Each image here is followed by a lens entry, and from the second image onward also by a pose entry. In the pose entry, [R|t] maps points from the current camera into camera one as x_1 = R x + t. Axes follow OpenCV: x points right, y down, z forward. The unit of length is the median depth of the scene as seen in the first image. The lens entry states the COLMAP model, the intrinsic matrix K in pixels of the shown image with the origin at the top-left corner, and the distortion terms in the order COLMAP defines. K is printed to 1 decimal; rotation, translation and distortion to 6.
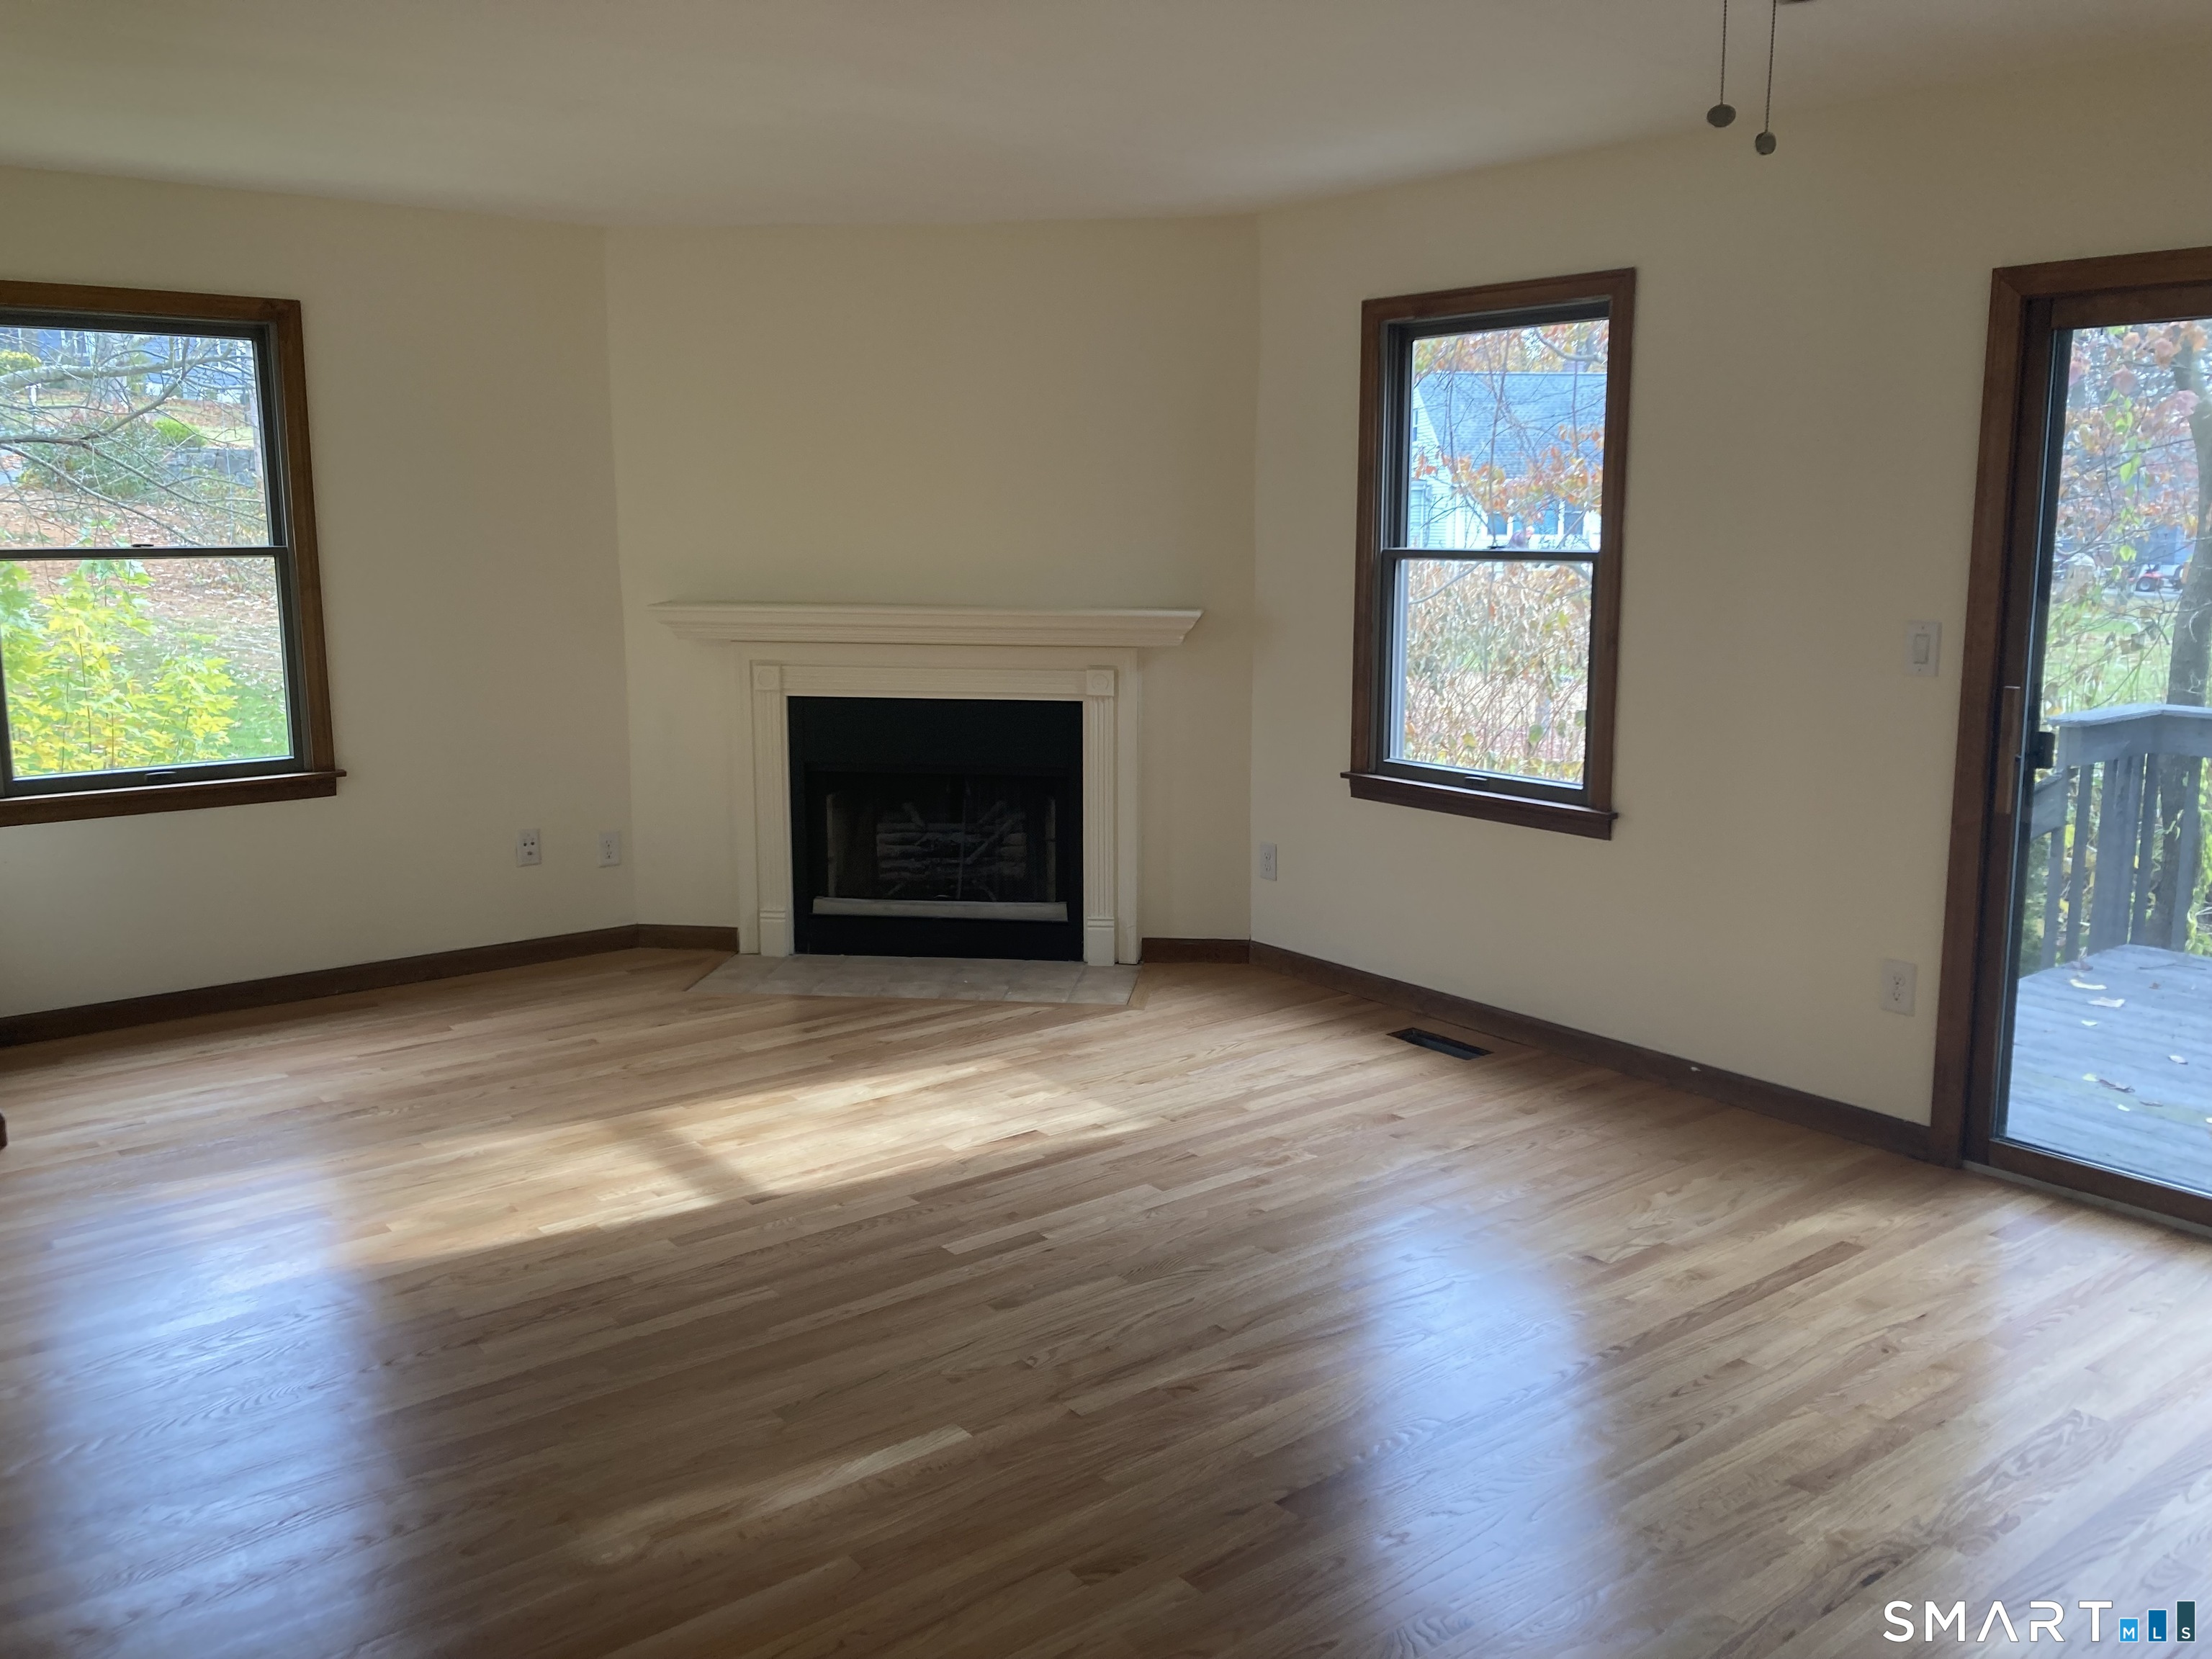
lens RADIAL K [[1803.3, 0, 1106.0], [0, 1803.3, 829.5], [0, 0, 1]] dist [0.134902, -0.317575]
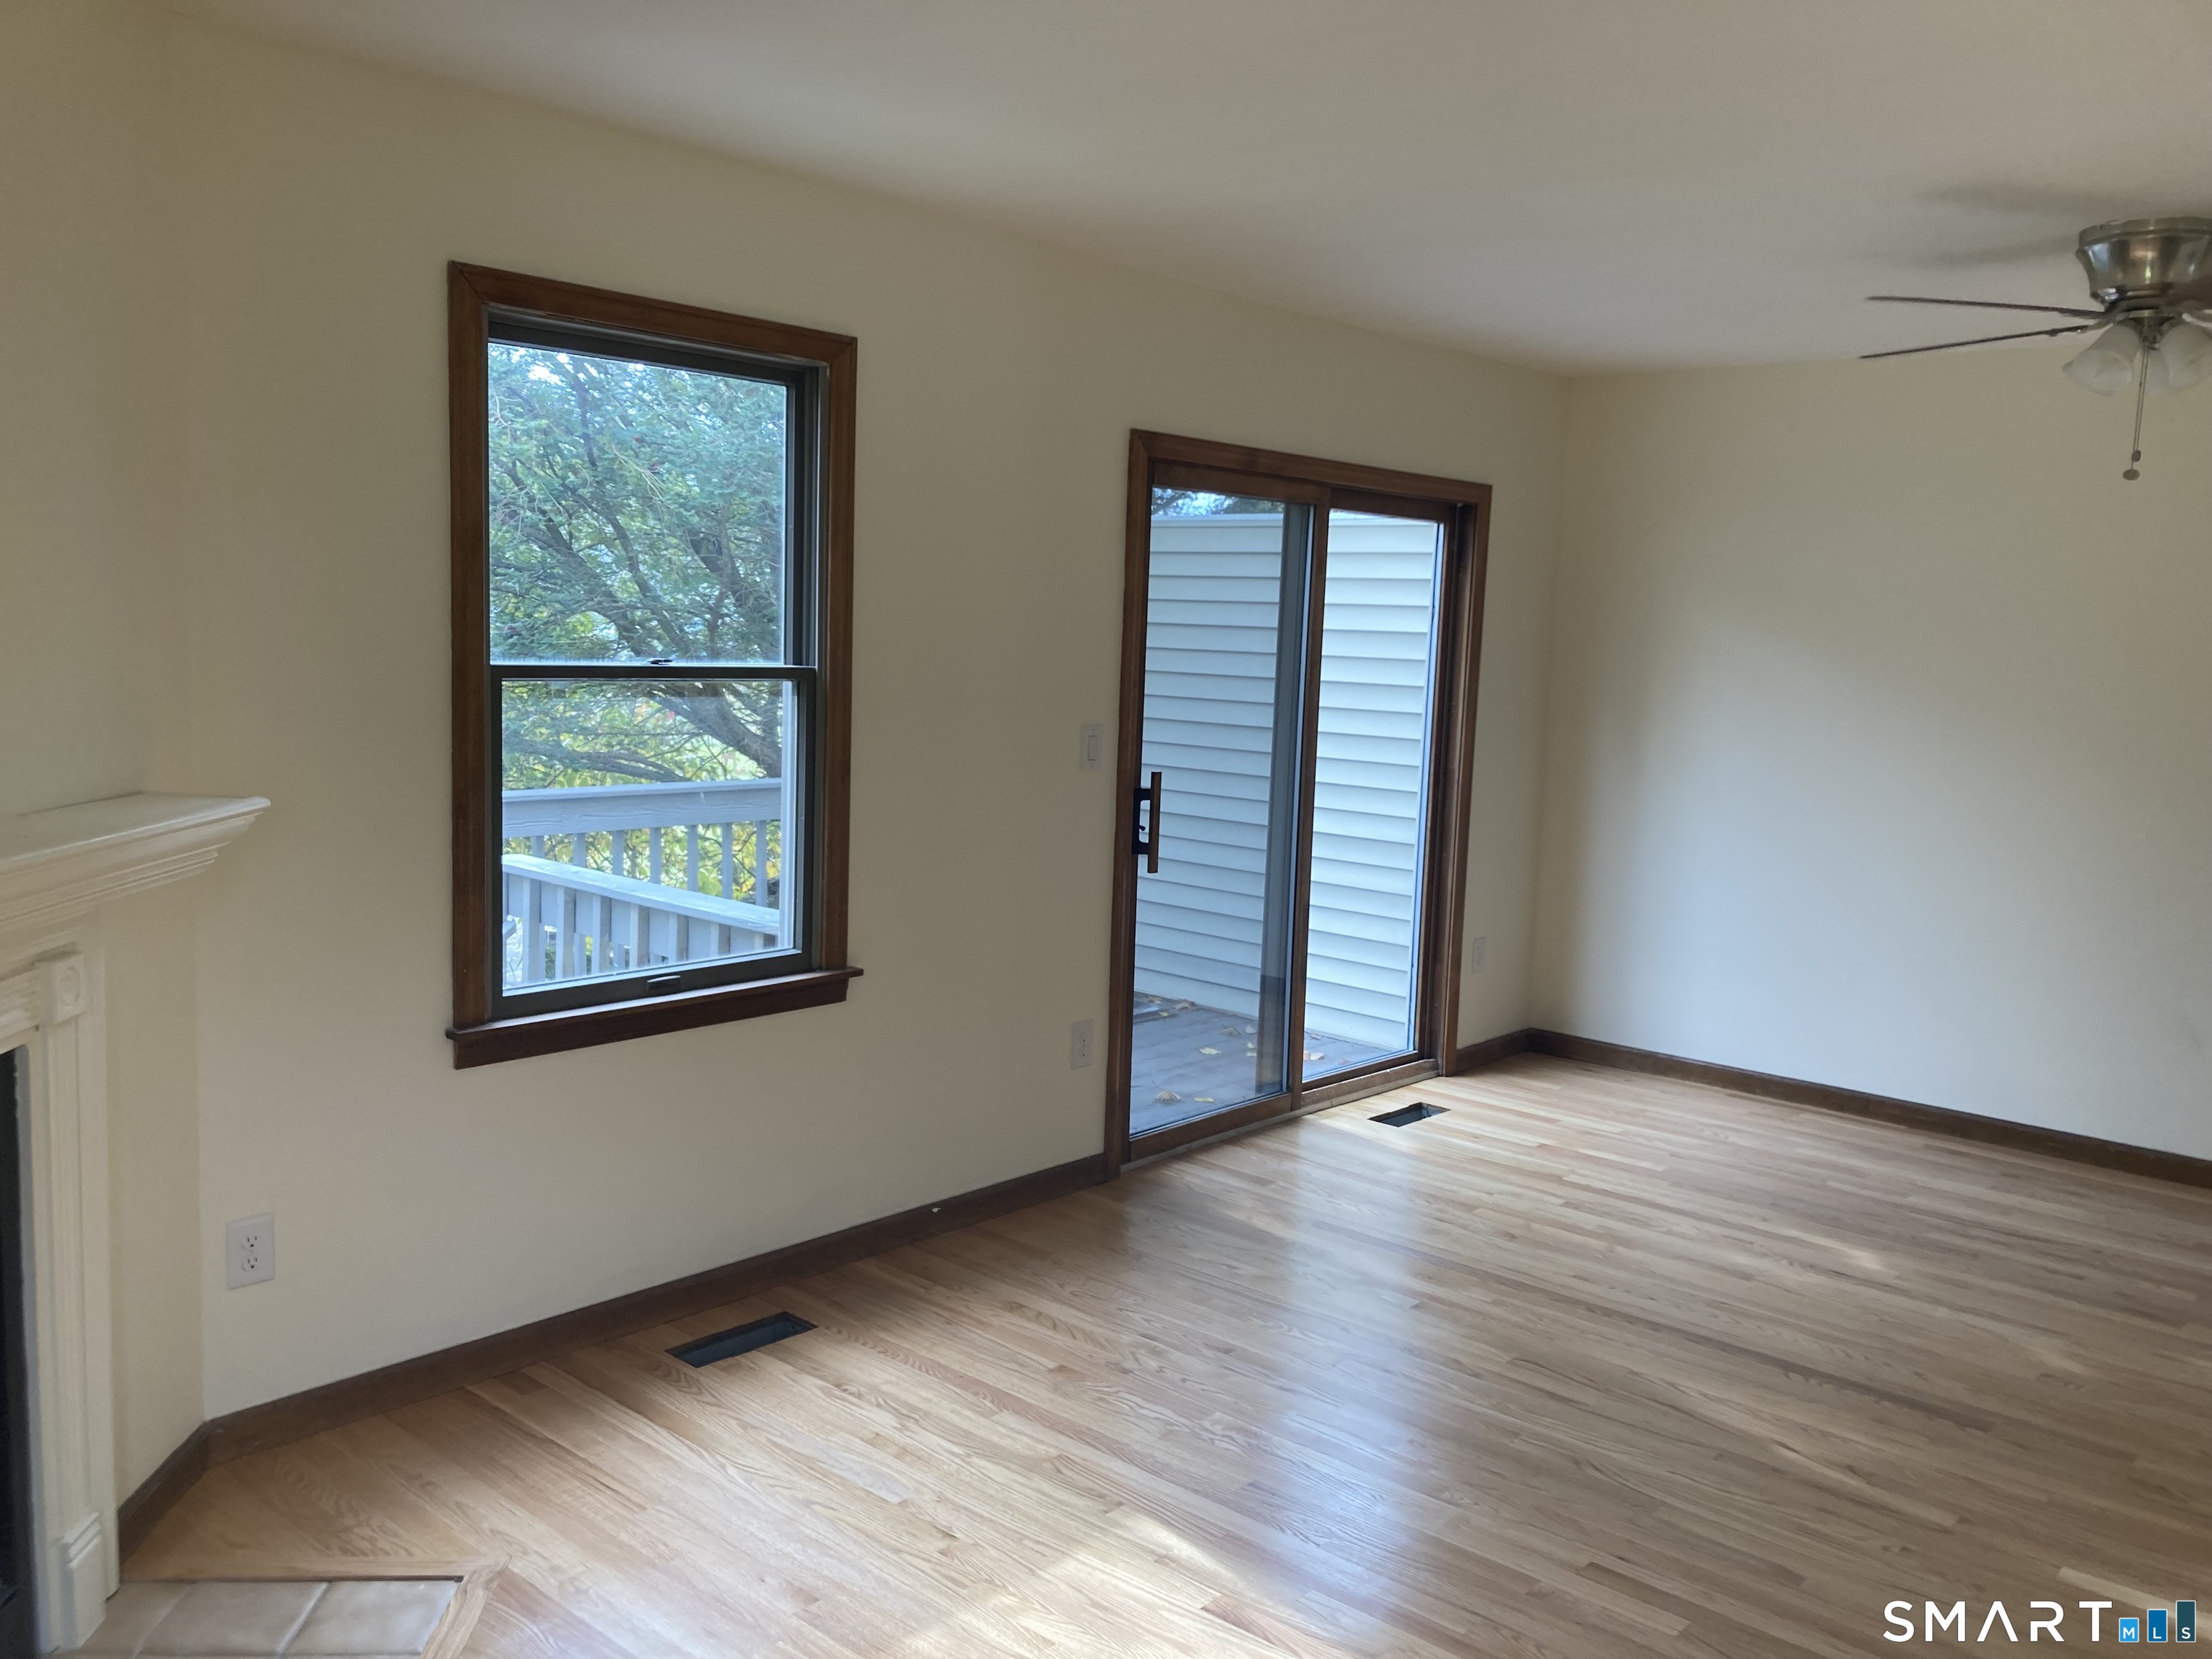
lens RADIAL K [[1803.3, 0, 1106.0], [0, 1803.3, 829.5], [0, 0, 1]] dist [0.134902, -0.317575]
pose [[-0.183865, -0.116448, 0.976030, -0.546624], [0.140272, 0.979687, 0.143309, -0.170991], [-0.972891, 0.163259, -0.163795, 0.964371]]
